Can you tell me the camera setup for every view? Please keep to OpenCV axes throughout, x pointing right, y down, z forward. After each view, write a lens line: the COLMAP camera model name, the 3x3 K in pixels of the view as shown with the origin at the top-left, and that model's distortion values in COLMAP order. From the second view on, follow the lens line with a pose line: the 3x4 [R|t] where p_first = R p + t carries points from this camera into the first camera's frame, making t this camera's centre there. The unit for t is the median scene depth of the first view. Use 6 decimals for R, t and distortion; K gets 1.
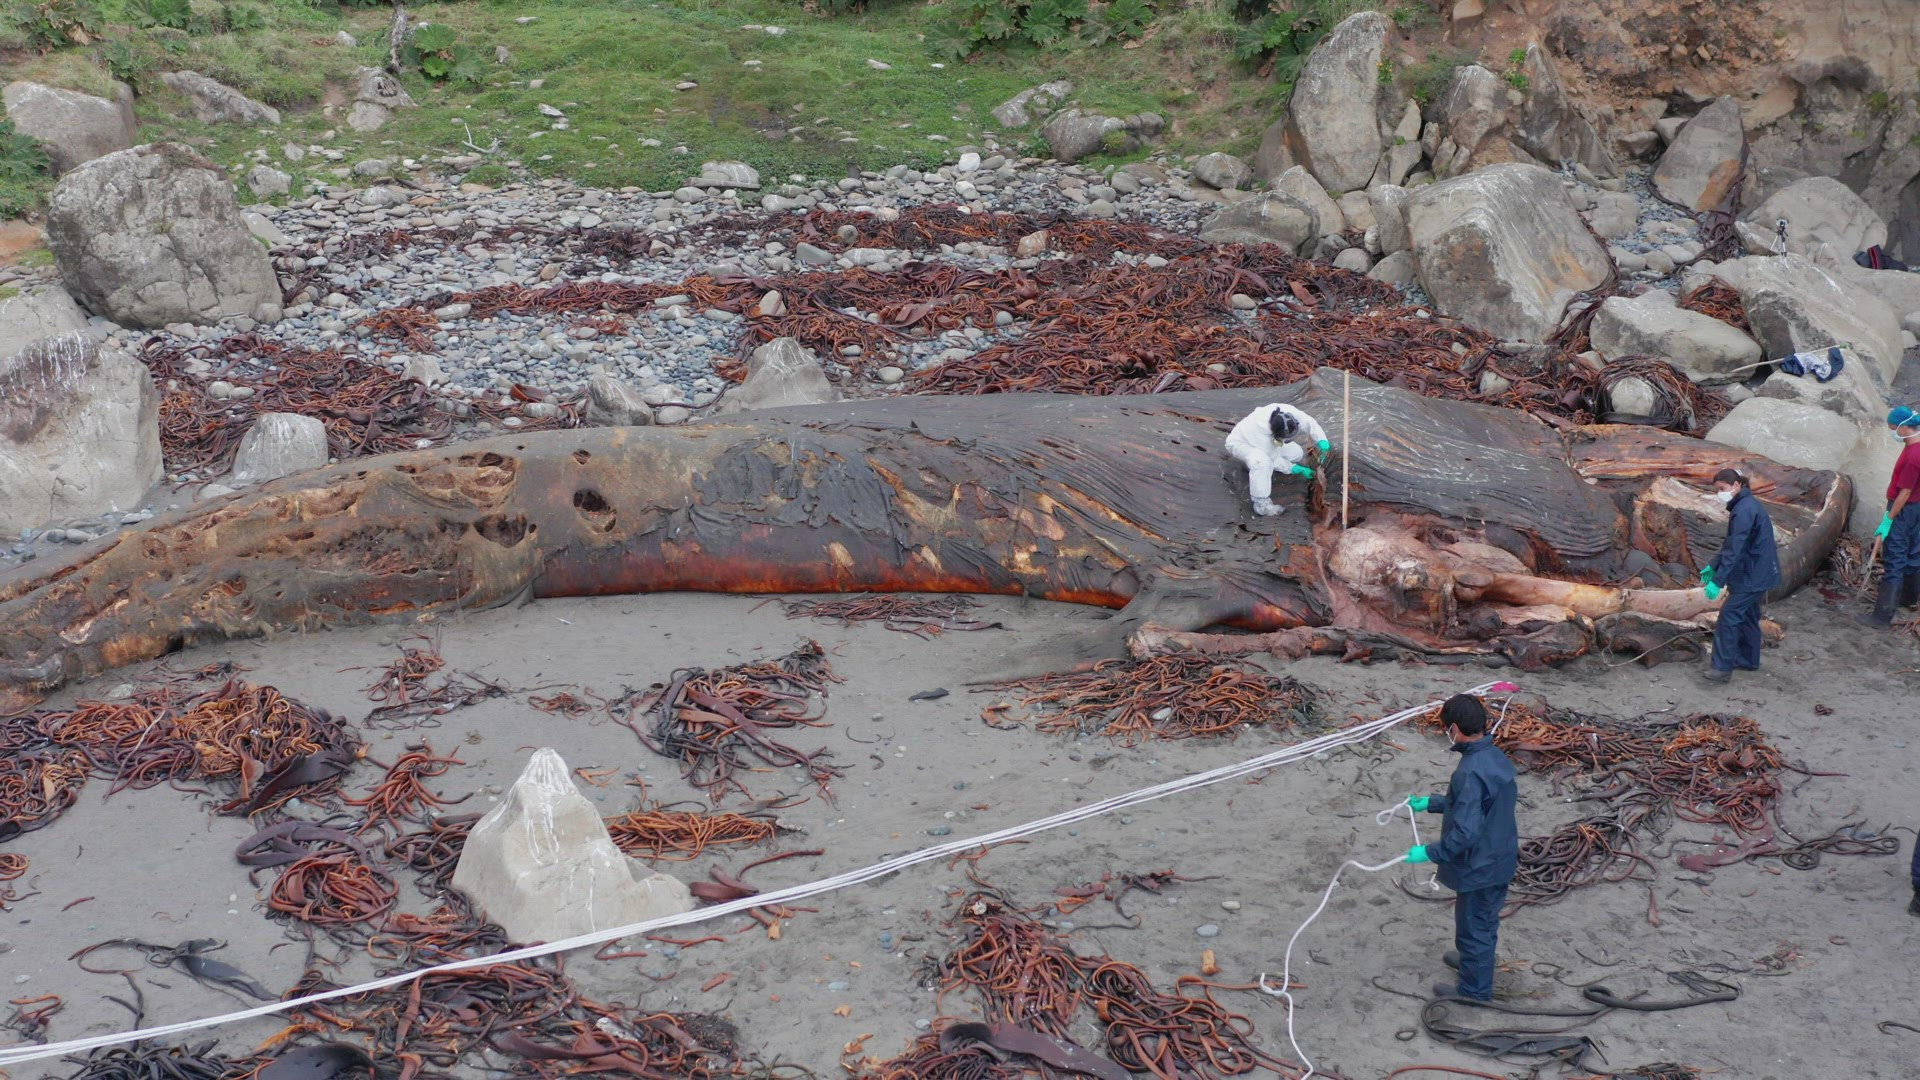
lens RADIAL K [[2176.3, 0, 980.2], [0, 2176.3, 534.7], [0, 0, 1]] dist [-0.181398, -0.003595]
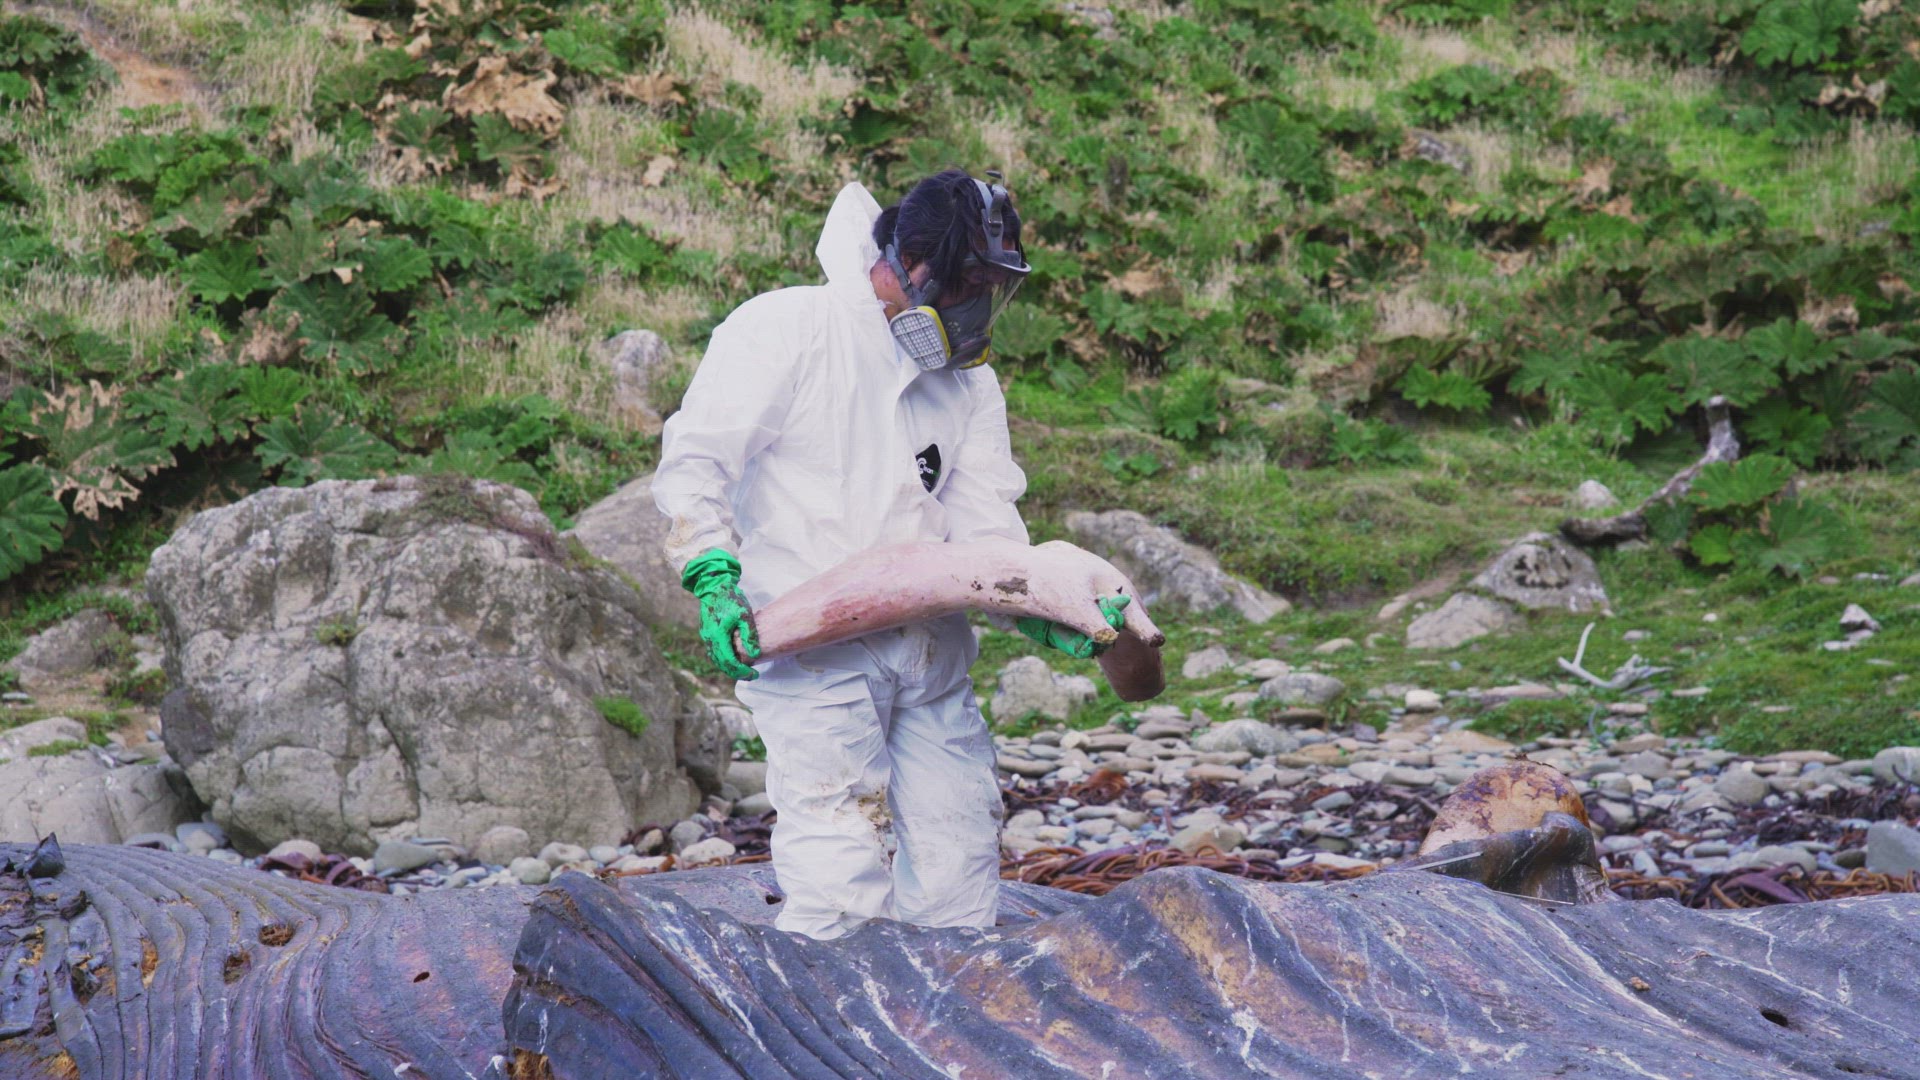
lens RADIAL K [[3731.1, 0, 960.0], [0, 3731.1, 540.0], [0, 0, 1]] dist [0.318722, 0.413385]
pose [[0.641178, -0.038616, -0.766420, 0.308615], [-0.237921, 0.939516, -0.246380, 0.001475], [0.729578, 0.340321, 0.593210, 0.608480]]
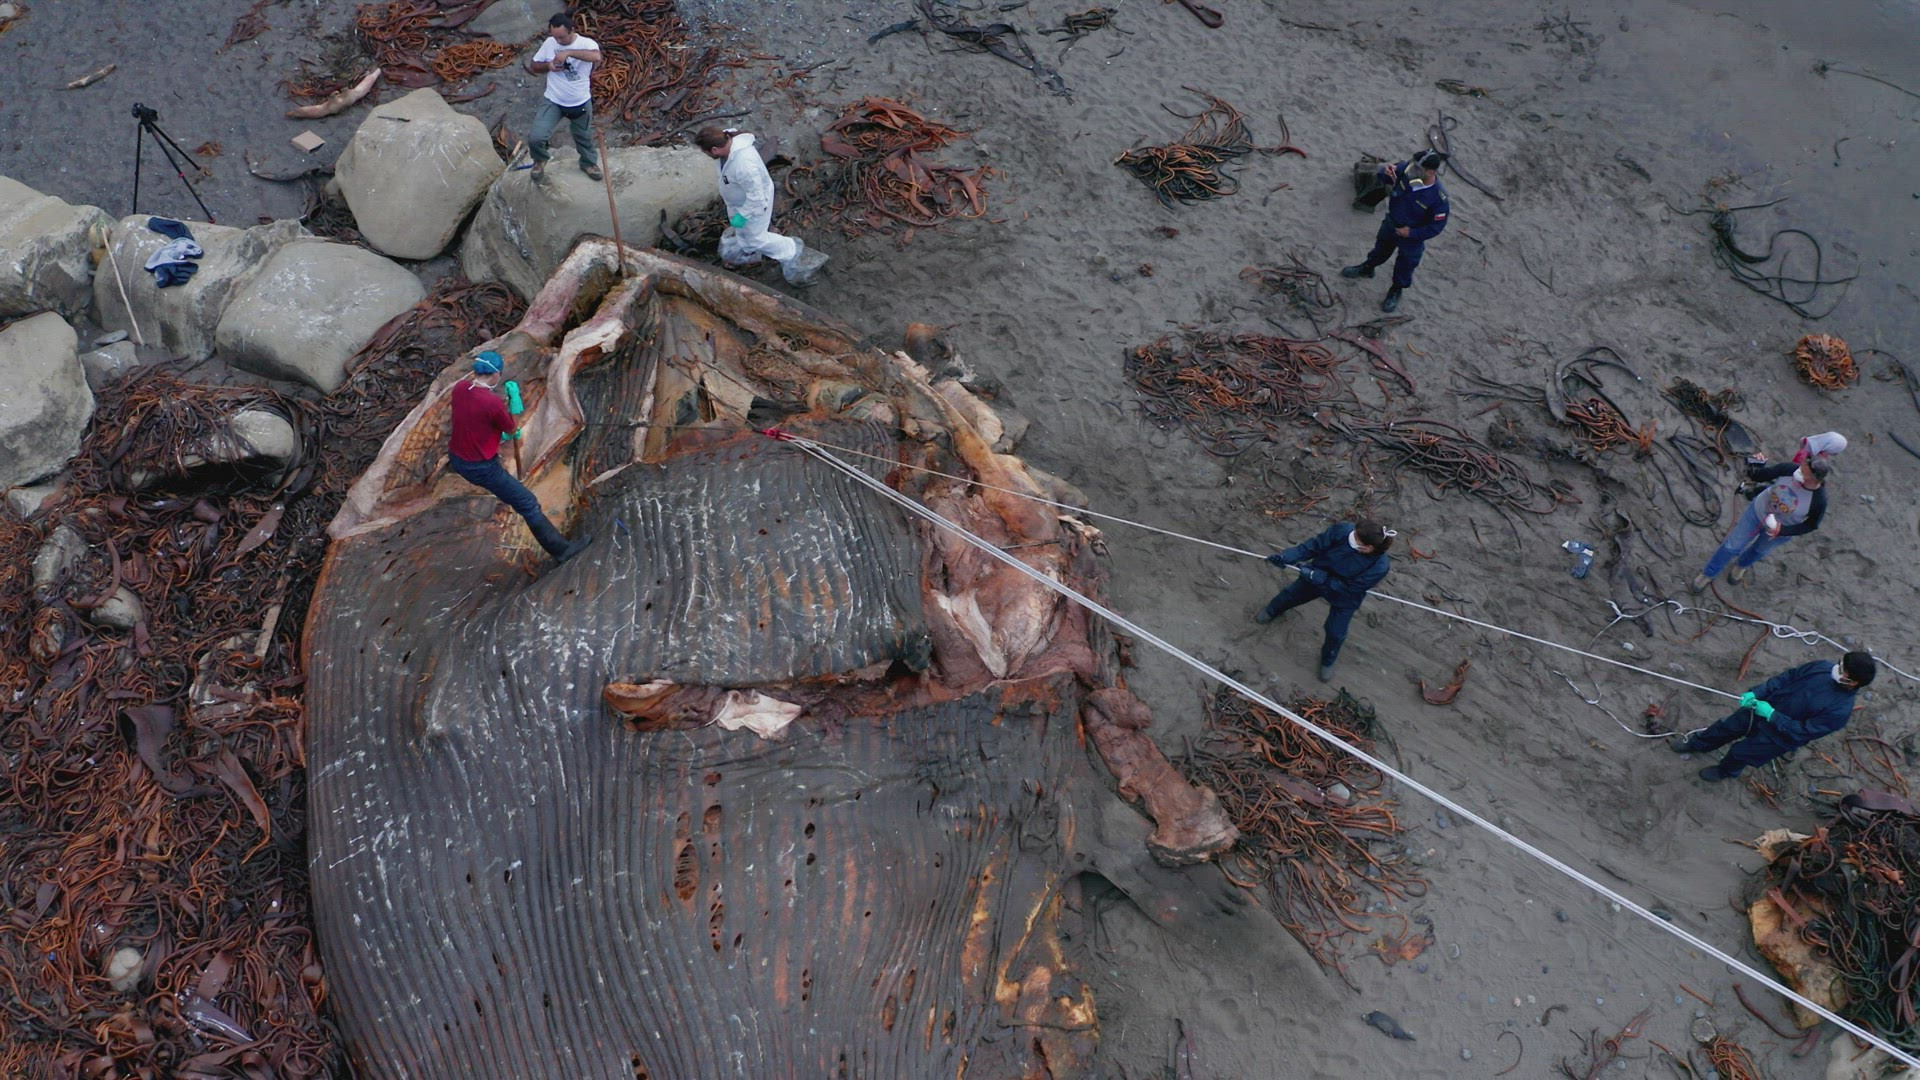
lens RADIAL K [[1516.0, 0, 953.9], [0, 1516.0, 543.4], [0, 0, 1]] dist [-0.203607, 0.038580]
pose [[-0.325235, -0.787134, 0.524064, -0.081848], [0.312201, 0.433740, 0.845222, -0.385487], [-0.892610, 0.438509, 0.104677, 0.664235]]
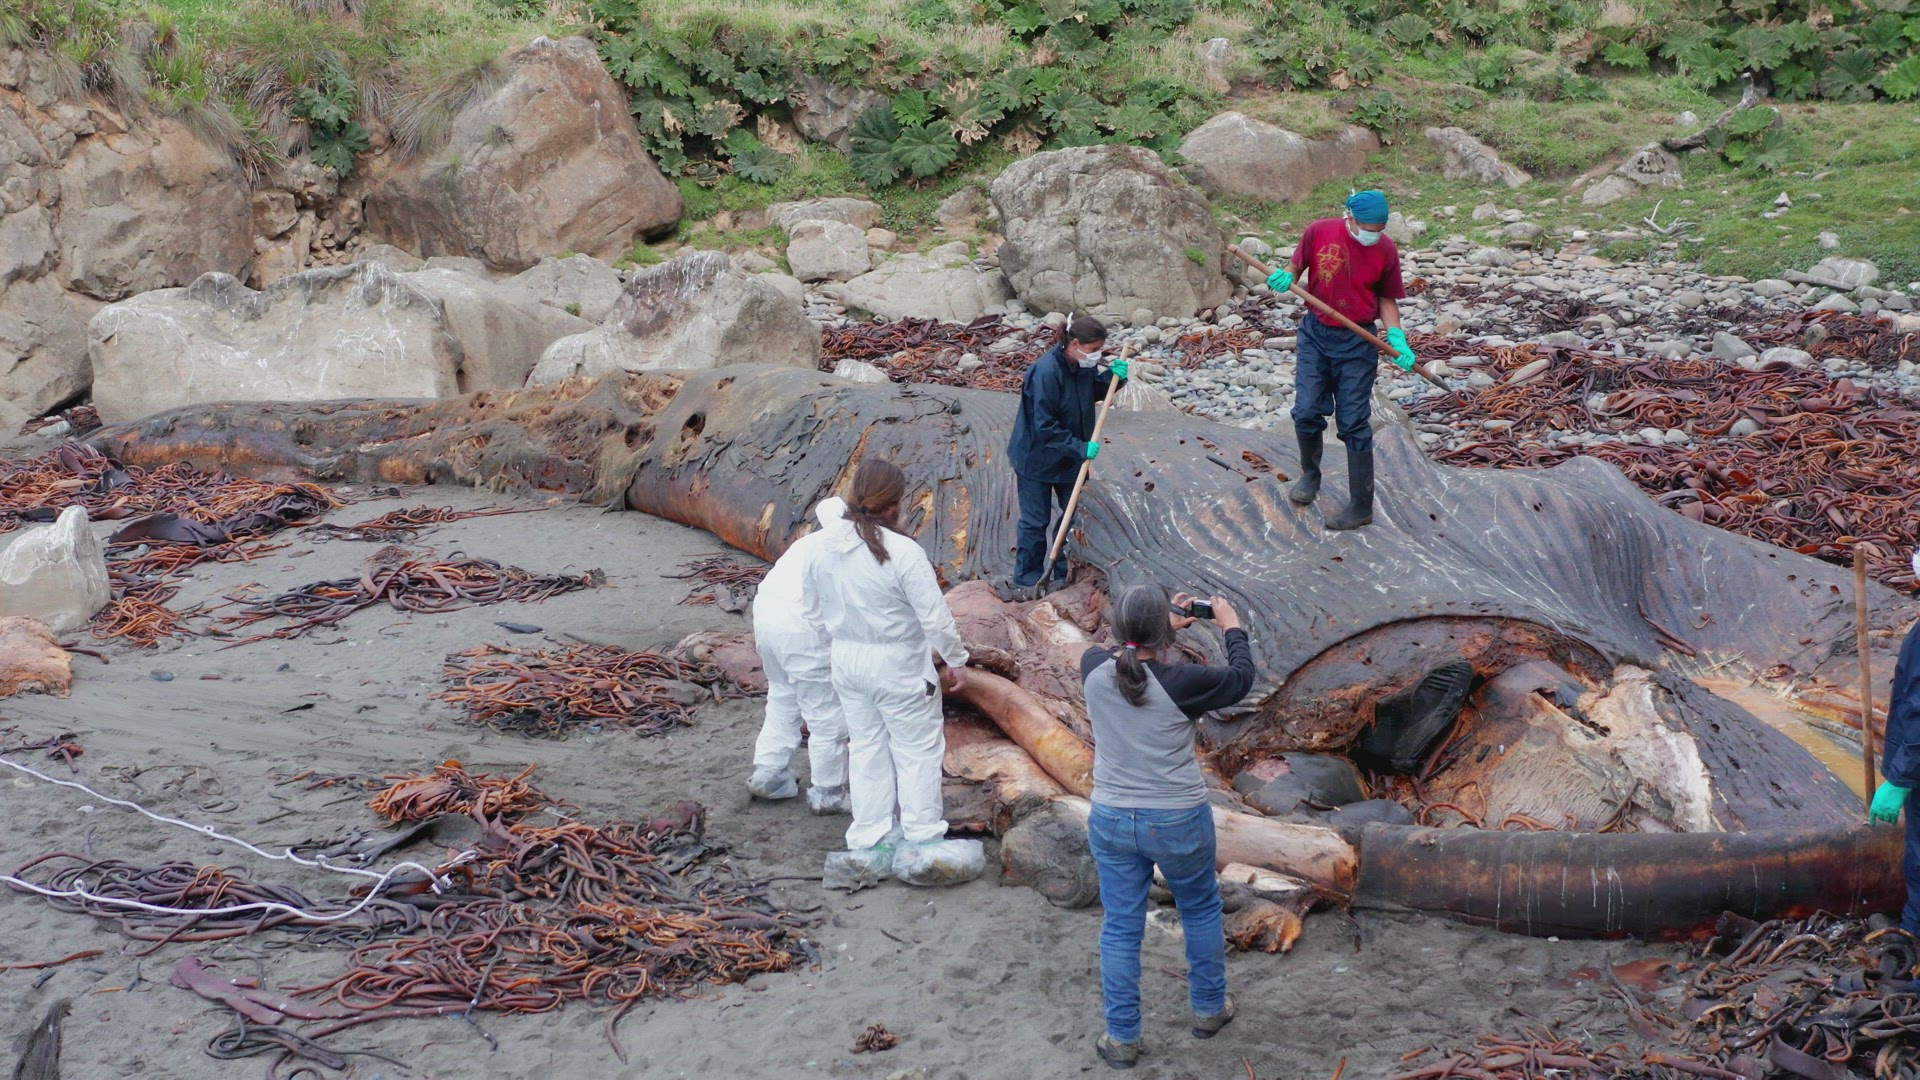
lens RADIAL K [[2176.3, 0, 980.2], [0, 2176.3, 534.7], [0, 0, 1]] dist [-0.181398, -0.003595]
pose [[0.456734, 0.163596, -0.874431, 0.528381], [-0.264171, 0.963548, 0.042287, -0.031336], [0.849475, 0.211686, 0.483303, 0.483120]]
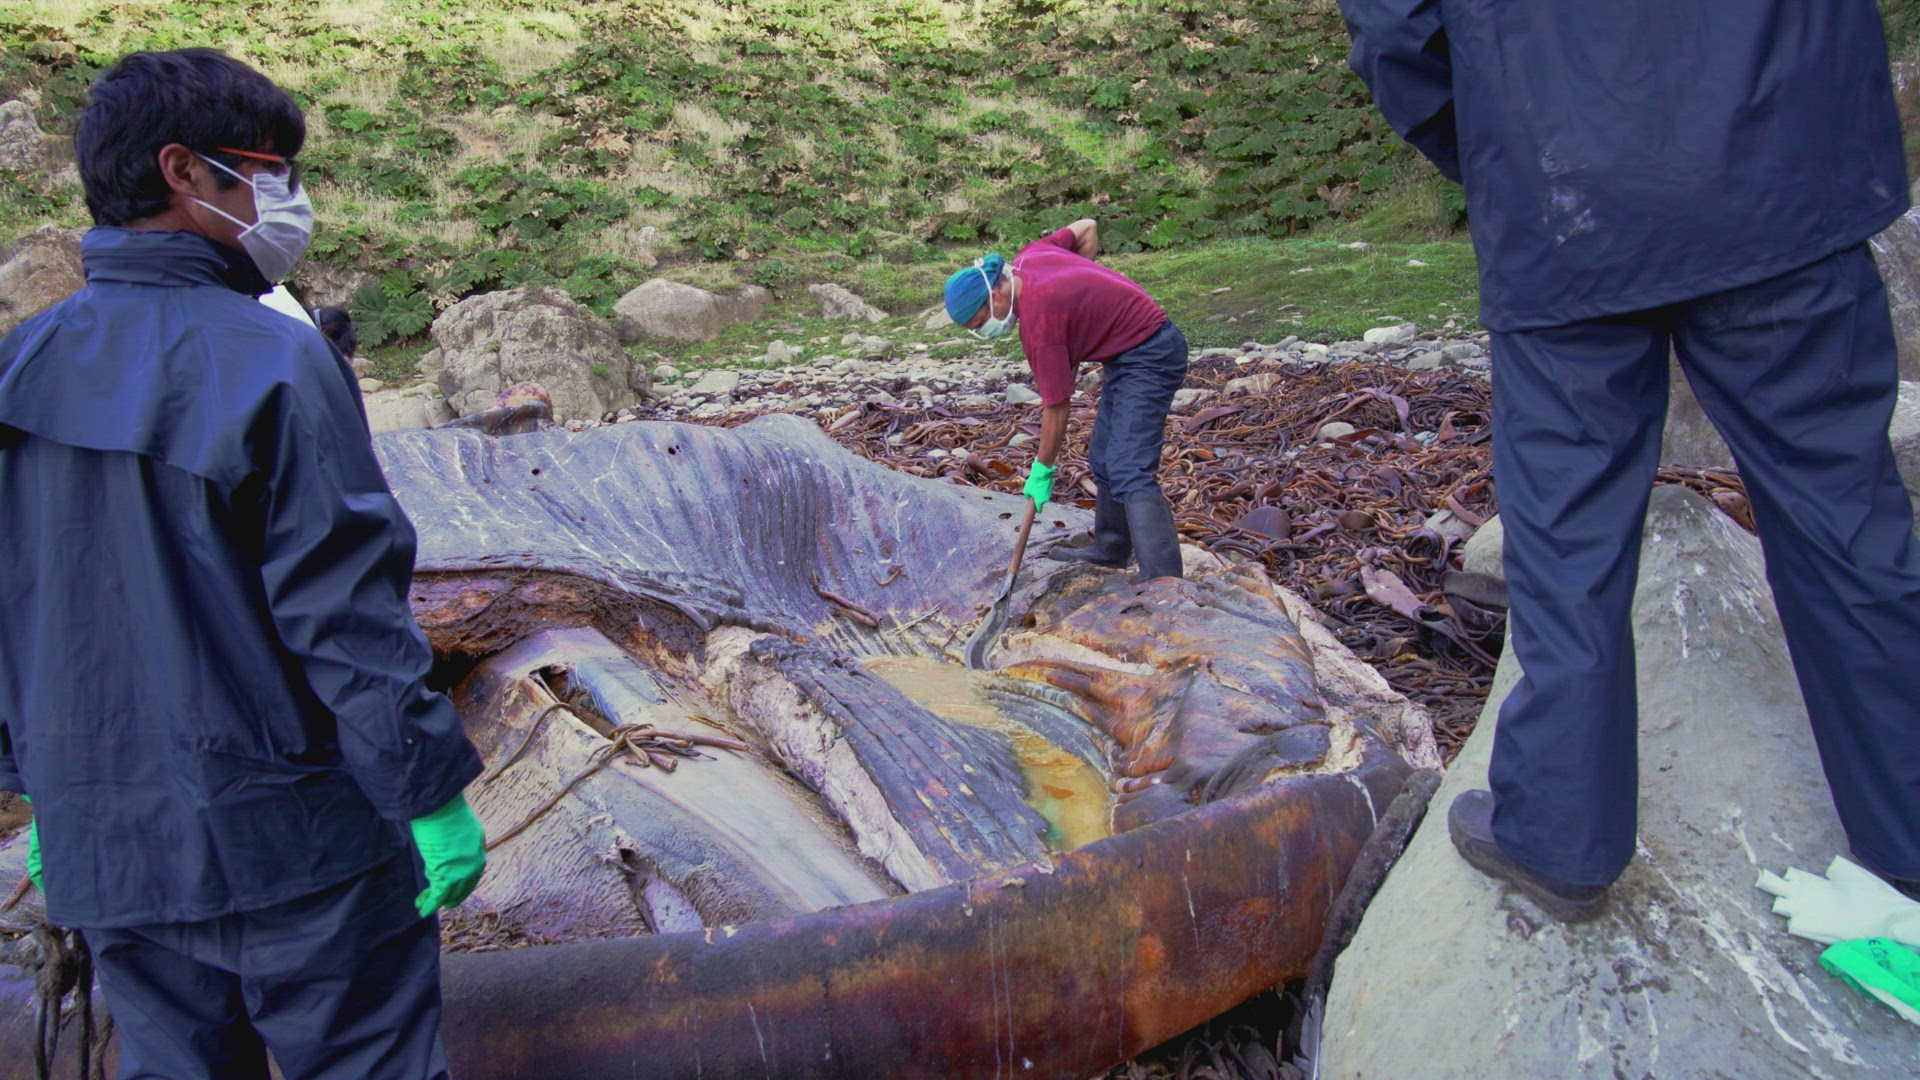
lens RADIAL K [[1347.8, 0, 960.0], [0, 1347.8, 540.0], [0, 0, 1]] dist [-0.132234, 0.100847]
pose [[0.659334, 0.064534, -0.749076, 0.375600], [-0.182242, 0.980316, -0.075953, -0.025940], [0.729429, 0.186591, 0.658116, 0.702399]]
